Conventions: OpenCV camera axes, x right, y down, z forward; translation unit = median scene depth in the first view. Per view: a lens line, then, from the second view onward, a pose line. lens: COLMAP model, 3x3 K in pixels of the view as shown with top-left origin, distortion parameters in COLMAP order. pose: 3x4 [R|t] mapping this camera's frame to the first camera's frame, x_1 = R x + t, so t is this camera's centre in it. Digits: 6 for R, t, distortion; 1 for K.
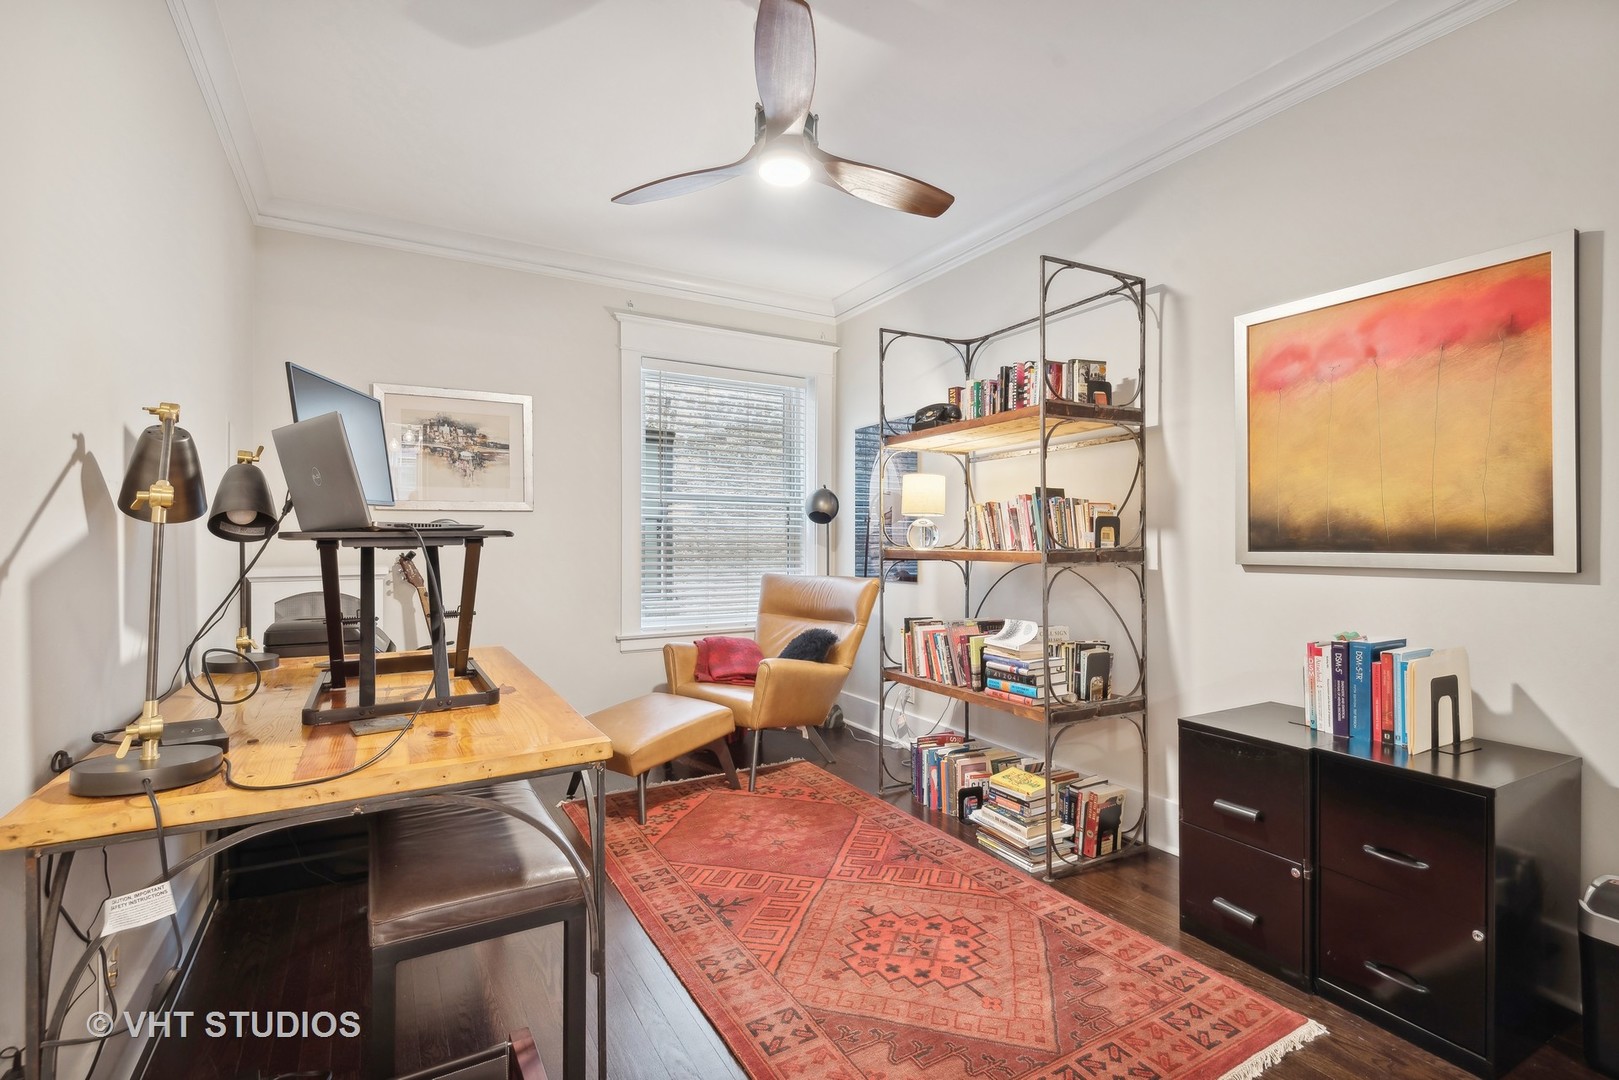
lens RADIAL K [[737.7, 0, 814.4], [0, 737.7, 540.0], [0, 0, 1]] dist [0.042876, -0.030276]
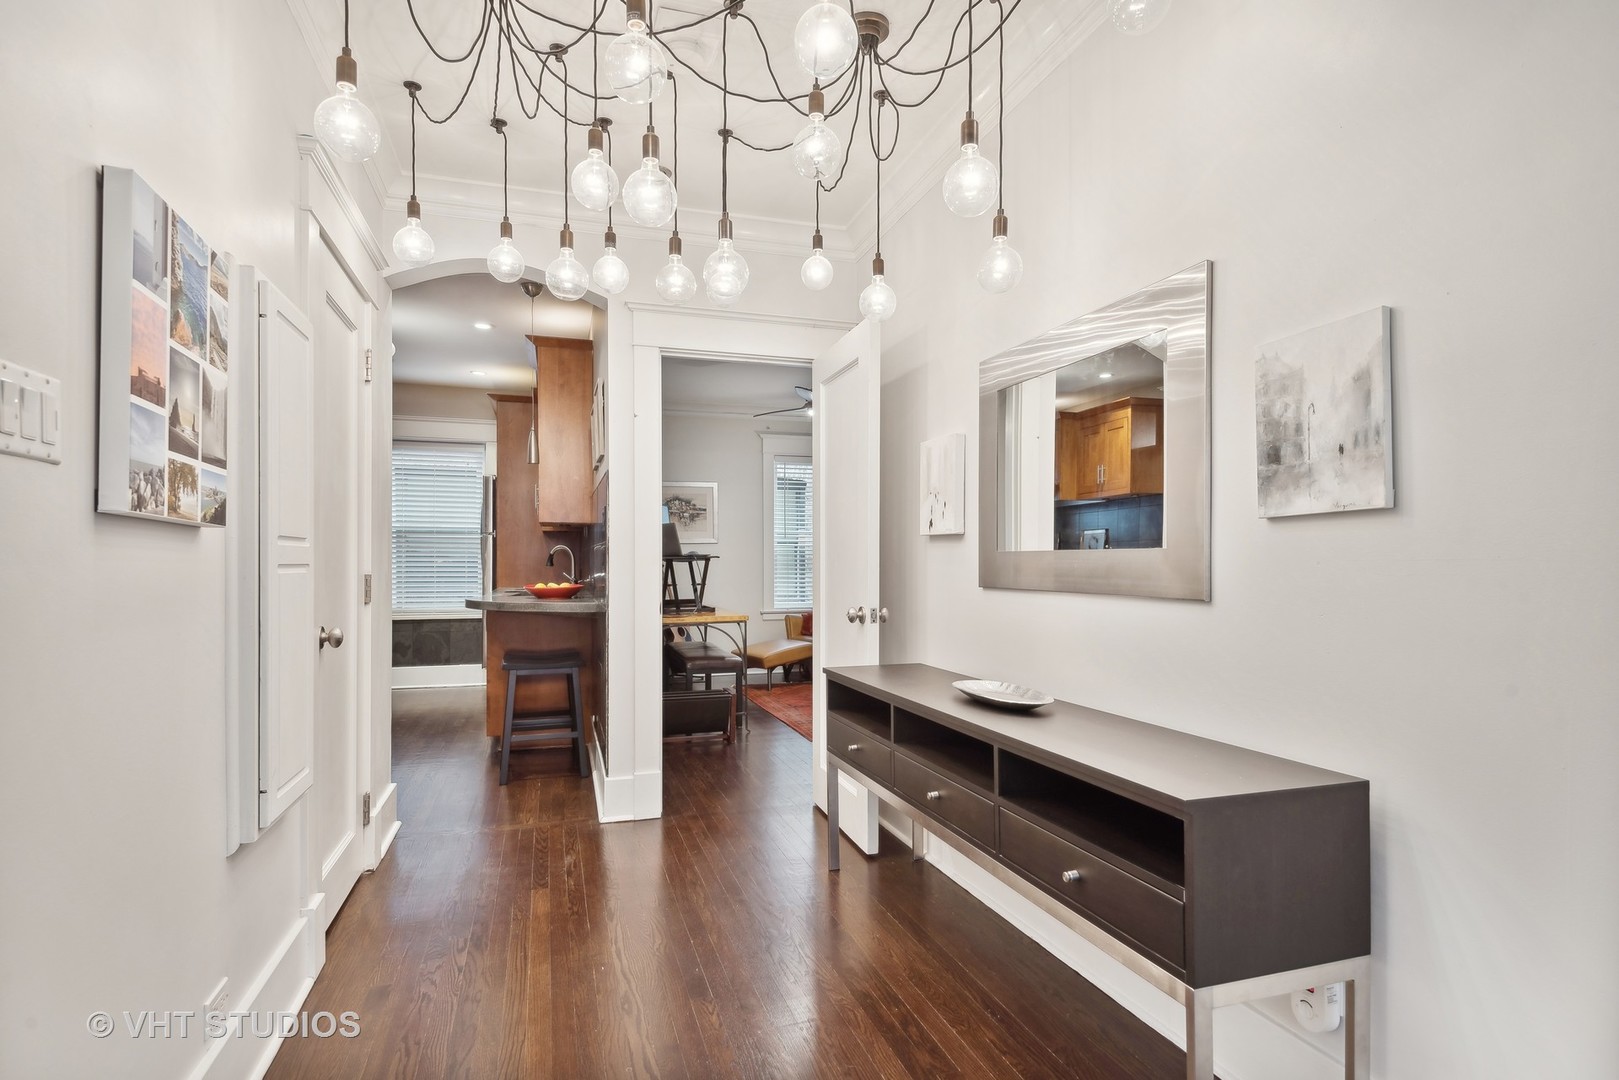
lens RADIAL K [[851.9, 0, 806.9], [0, 851.9, 565.1], [0, 0, 1]] dist [0.025994, -0.000401]
pose [[0.972827, 0.002140, -0.231521, 0.357143], [-0.000425, 0.999972, 0.007457, -0.000410], [0.231531, -0.007156, 0.972801, -1.102612]]
